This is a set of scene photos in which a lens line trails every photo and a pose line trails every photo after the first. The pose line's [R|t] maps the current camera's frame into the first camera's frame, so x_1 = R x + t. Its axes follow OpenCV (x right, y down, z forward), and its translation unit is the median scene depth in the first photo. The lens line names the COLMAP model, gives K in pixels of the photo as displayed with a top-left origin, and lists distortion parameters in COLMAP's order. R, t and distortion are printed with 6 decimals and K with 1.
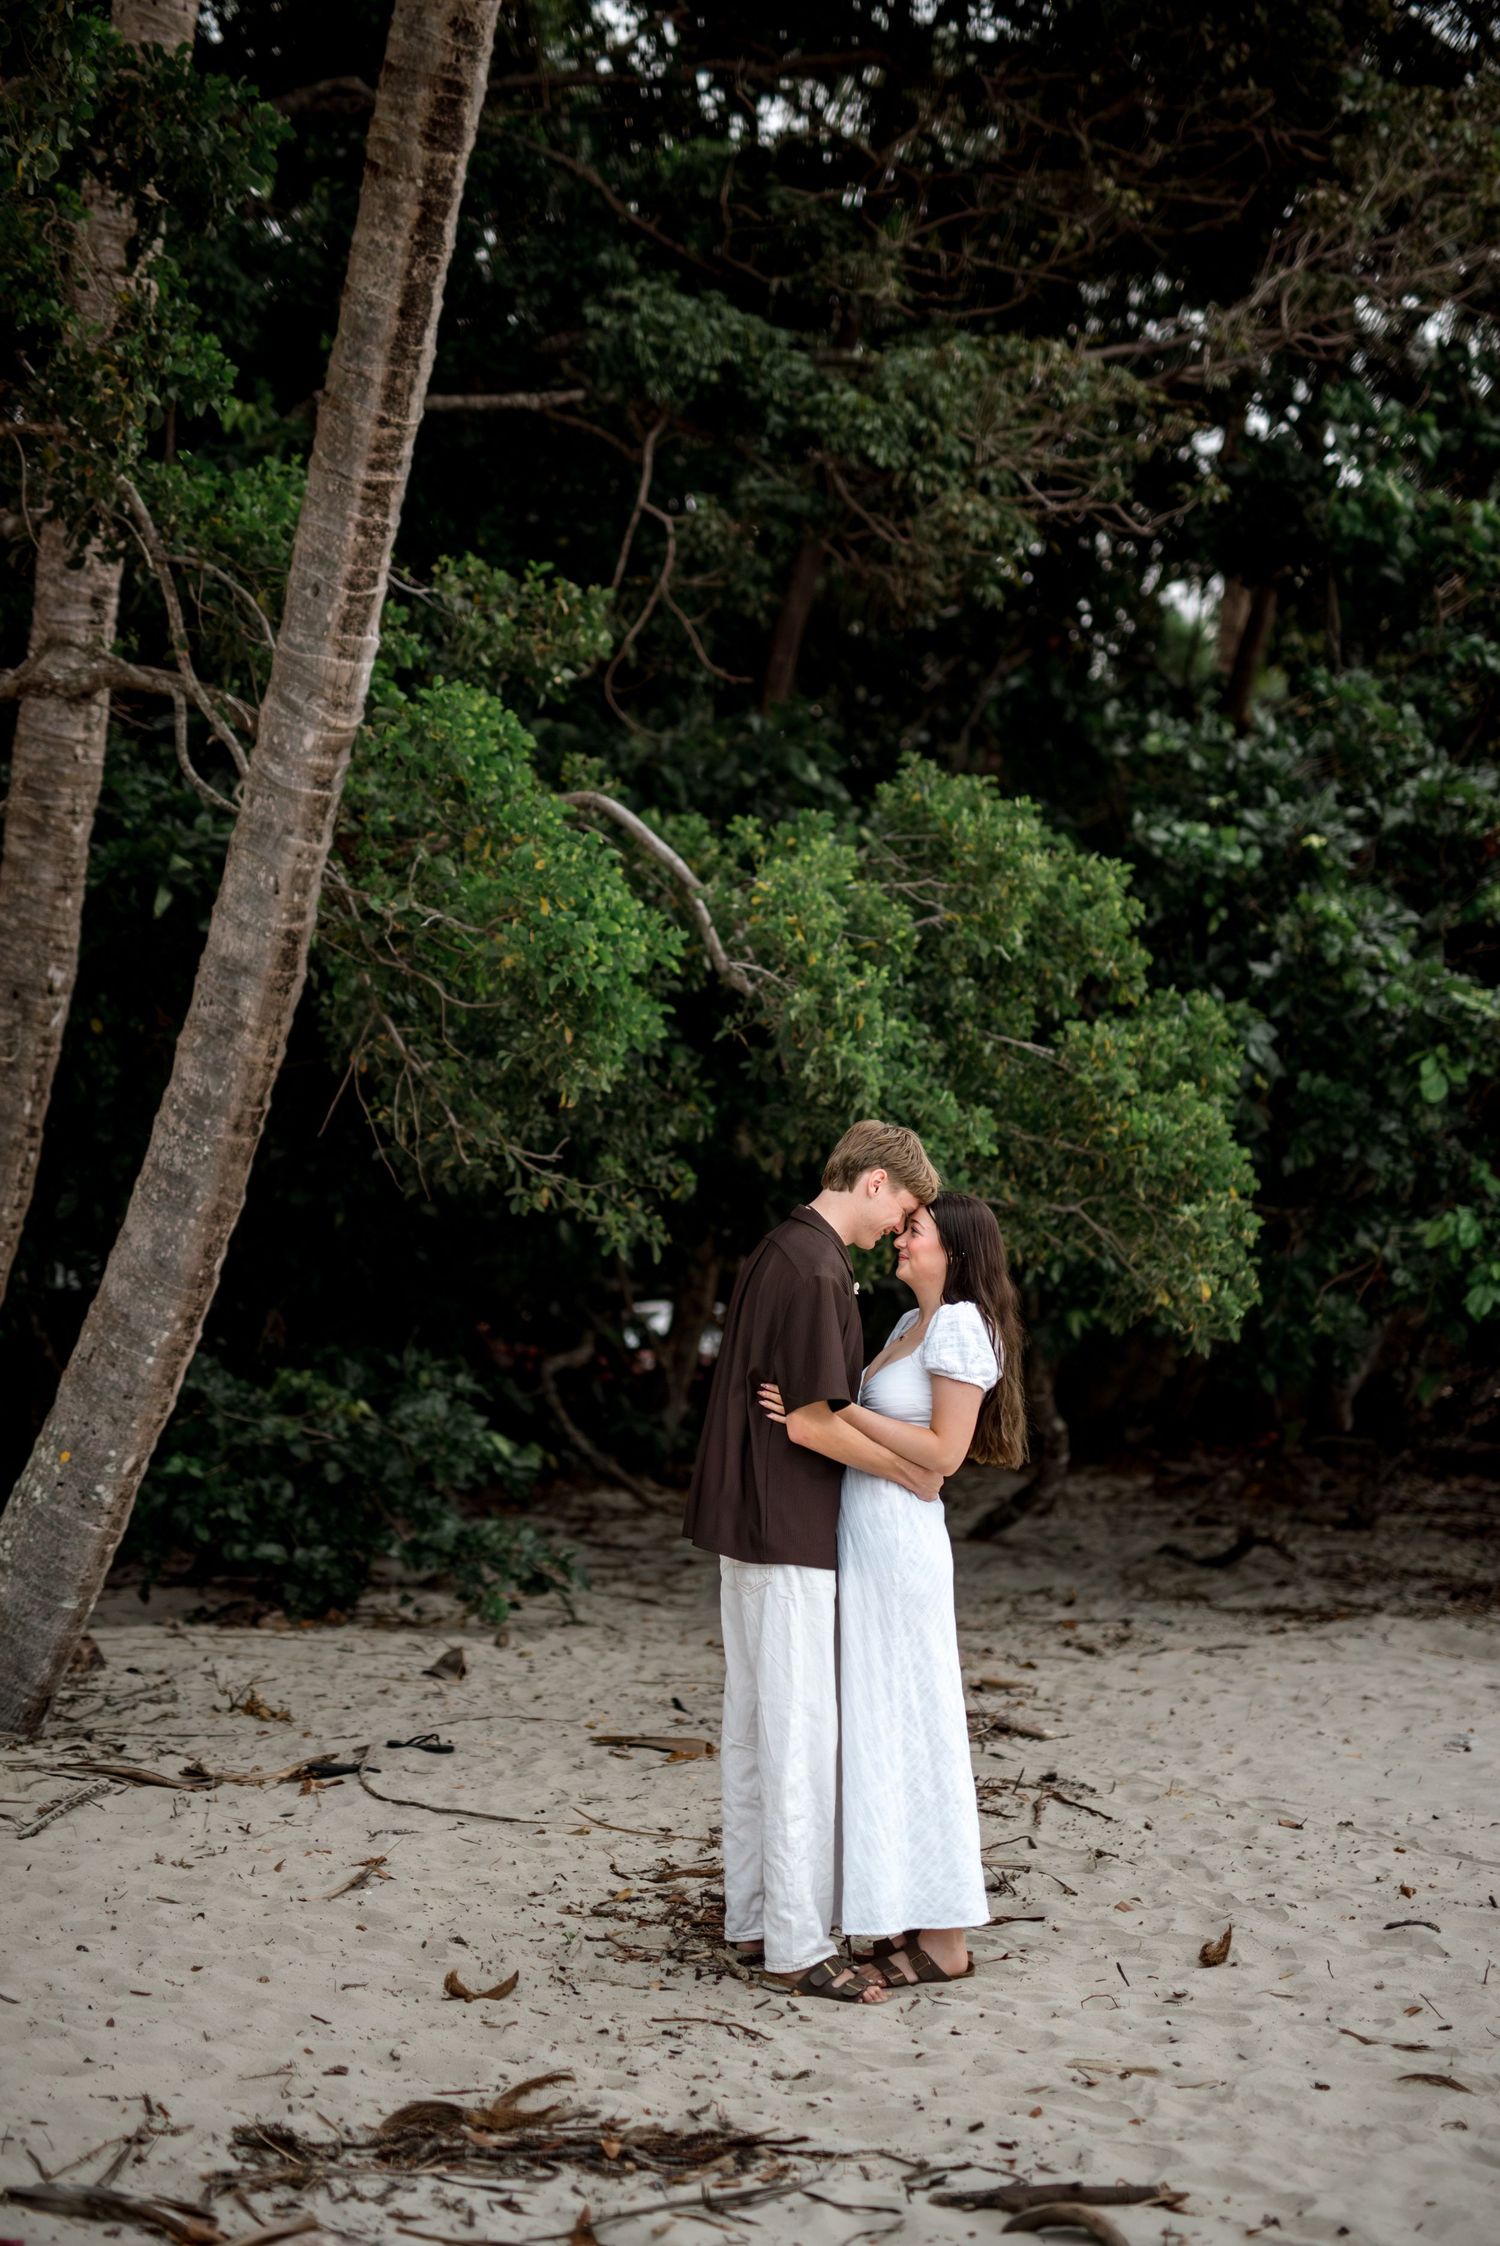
lens RADIAL K [[3276.1, 0, 749.5], [0, 3276.1, 1102.5], [0, 0, 1]] dist [0.004577, 0.039494]
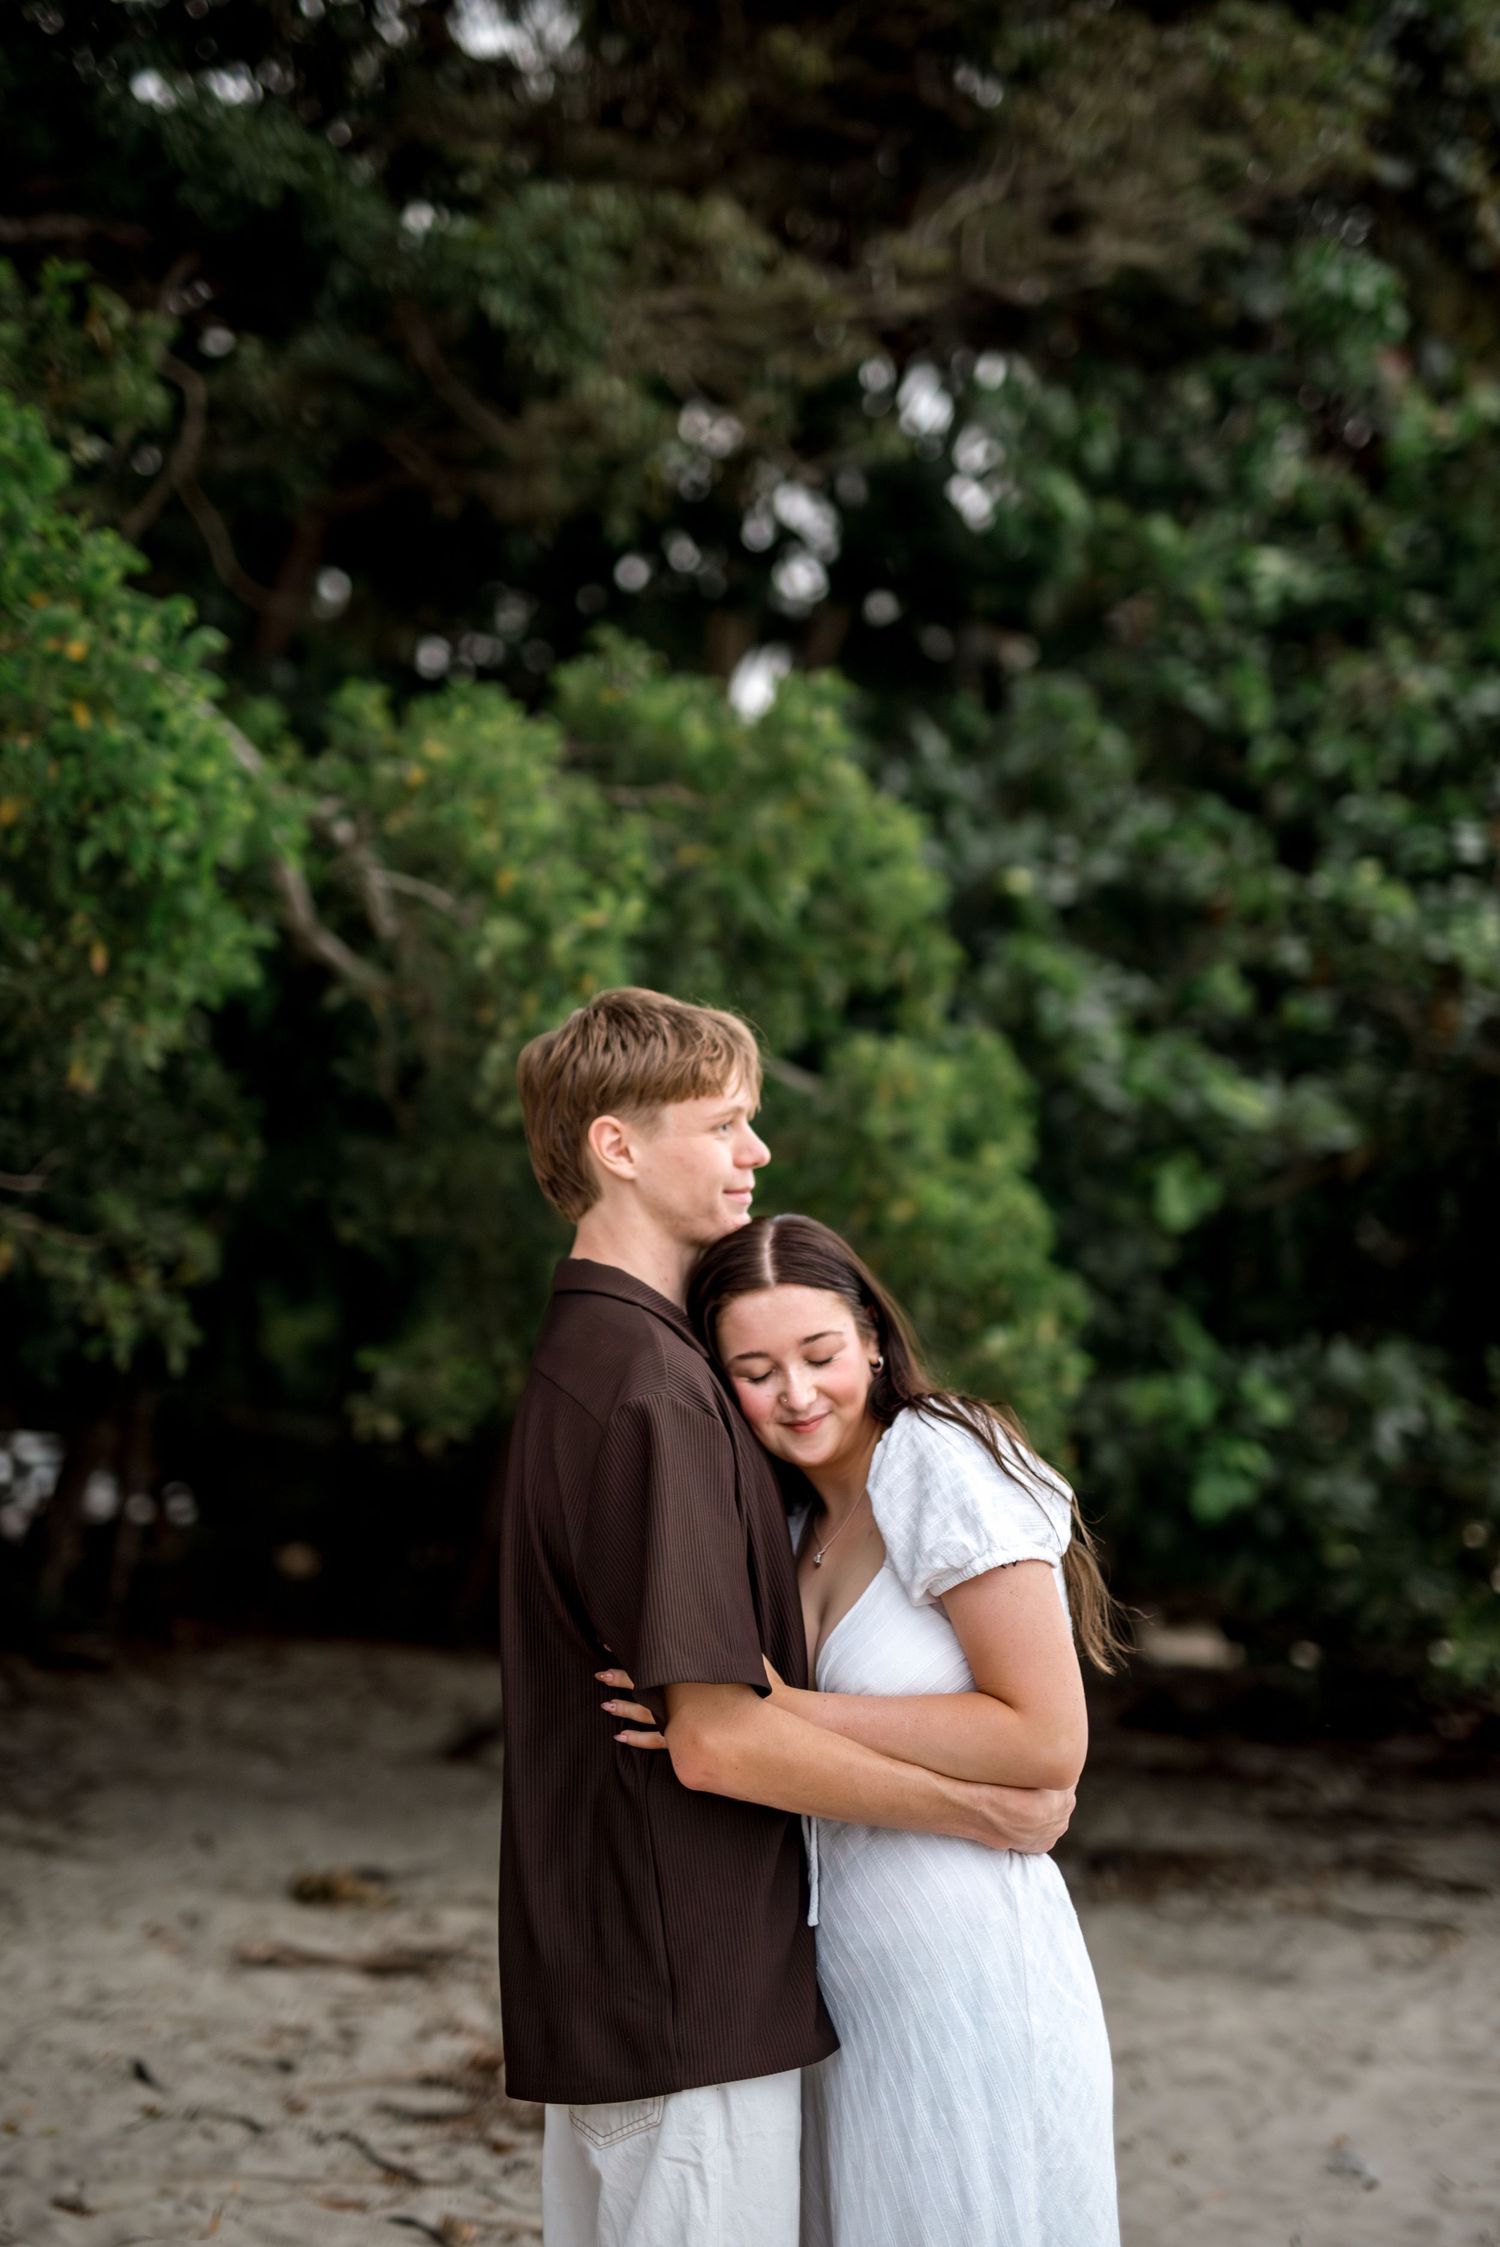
lens RADIAL K [[3221.8, 0, 746.5], [0, 3221.8, 1078.5], [0, 0, 1]] dist [-0.008168, -0.010878]
pose [[0.977687, 0.075807, 0.195914, -0.047226], [-0.064381, 0.995867, -0.064056, 0.025743], [-0.199960, 0.050014, 0.978527, 0.381243]]
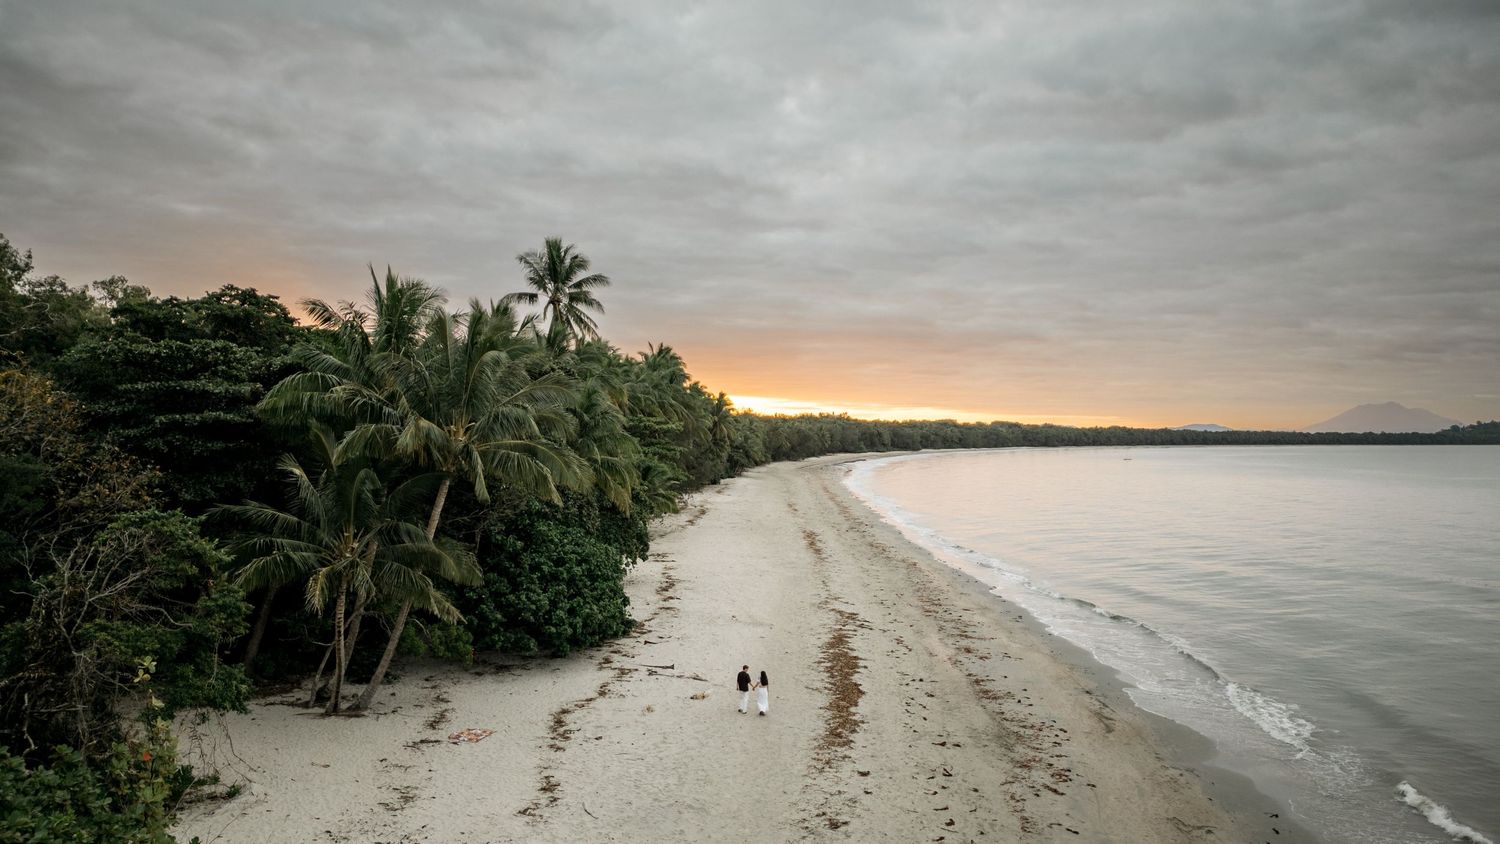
lens RADIAL K [[1078.4, 0, 750.8], [0, 1078.4, 422.3], [0, 0, 1]] dist [0.037889, 0.001390]
pose [[0.929174, 0.040540, 0.367412, -0.393782], [-0.063165, 0.996762, 0.049761, -1.092017], [-0.364205, -0.069445, 0.928726, -3.012824]]
